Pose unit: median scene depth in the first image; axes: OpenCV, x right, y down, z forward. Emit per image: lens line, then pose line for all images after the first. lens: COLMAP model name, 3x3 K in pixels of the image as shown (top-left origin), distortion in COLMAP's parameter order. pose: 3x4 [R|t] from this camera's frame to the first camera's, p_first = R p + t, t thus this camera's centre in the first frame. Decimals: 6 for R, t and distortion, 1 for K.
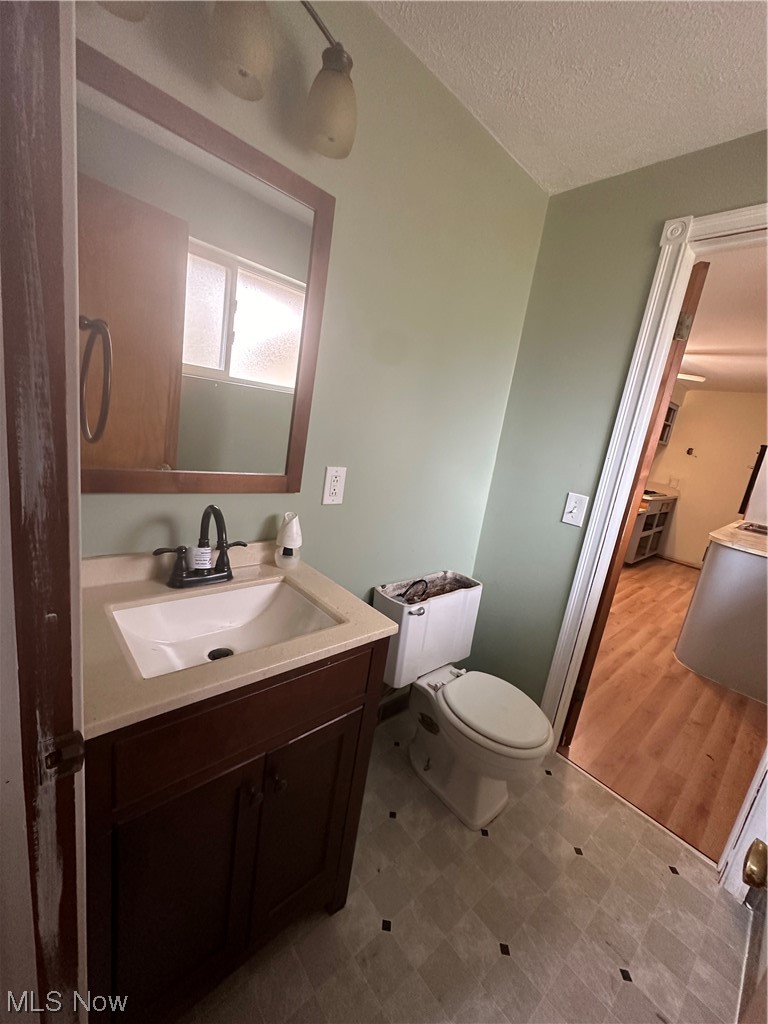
lens RADIAL K [[409.4, 0, 384.0], [0, 409.4, 512.0], [0, 0, 1]] dist [-0.000780, -0.000115]
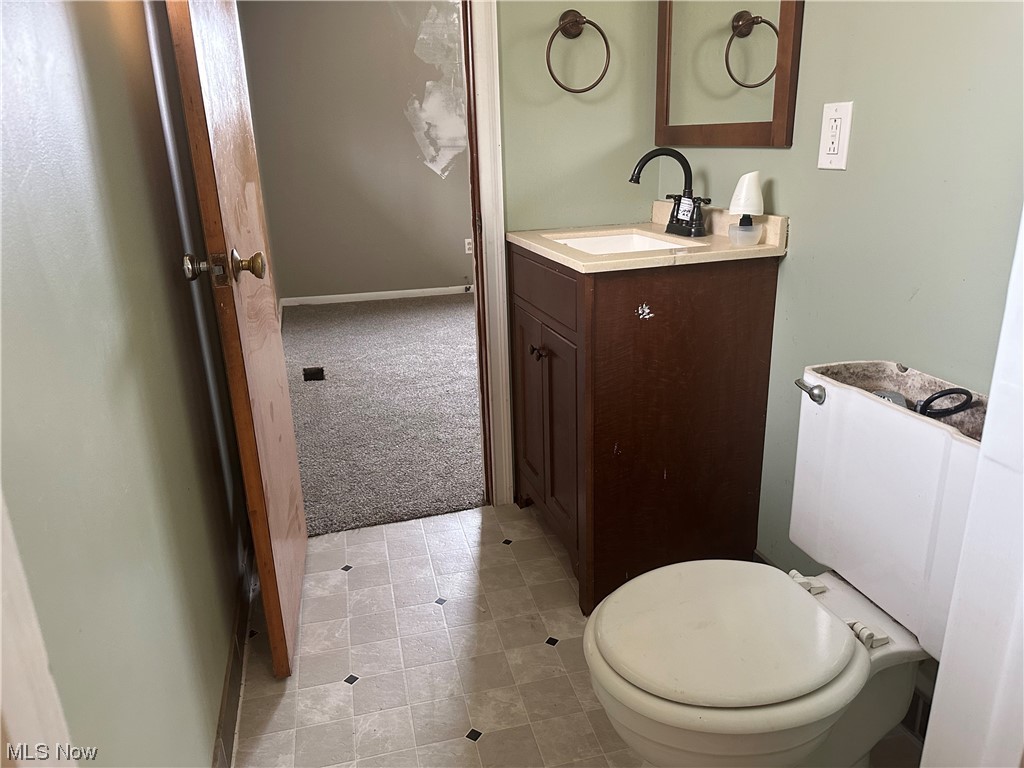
lens RADIAL K [[723.5, 0, 512.0], [0, 723.5, 384.0], [0, 0, 1]] dist [0.000137, -0.001432]
pose [[-0.457839, 0.146582, -0.876868, 1.105811], [-0.230699, 0.932939, 0.276410, 0.093075], [0.858581, 0.328844, -0.393320, 1.150823]]
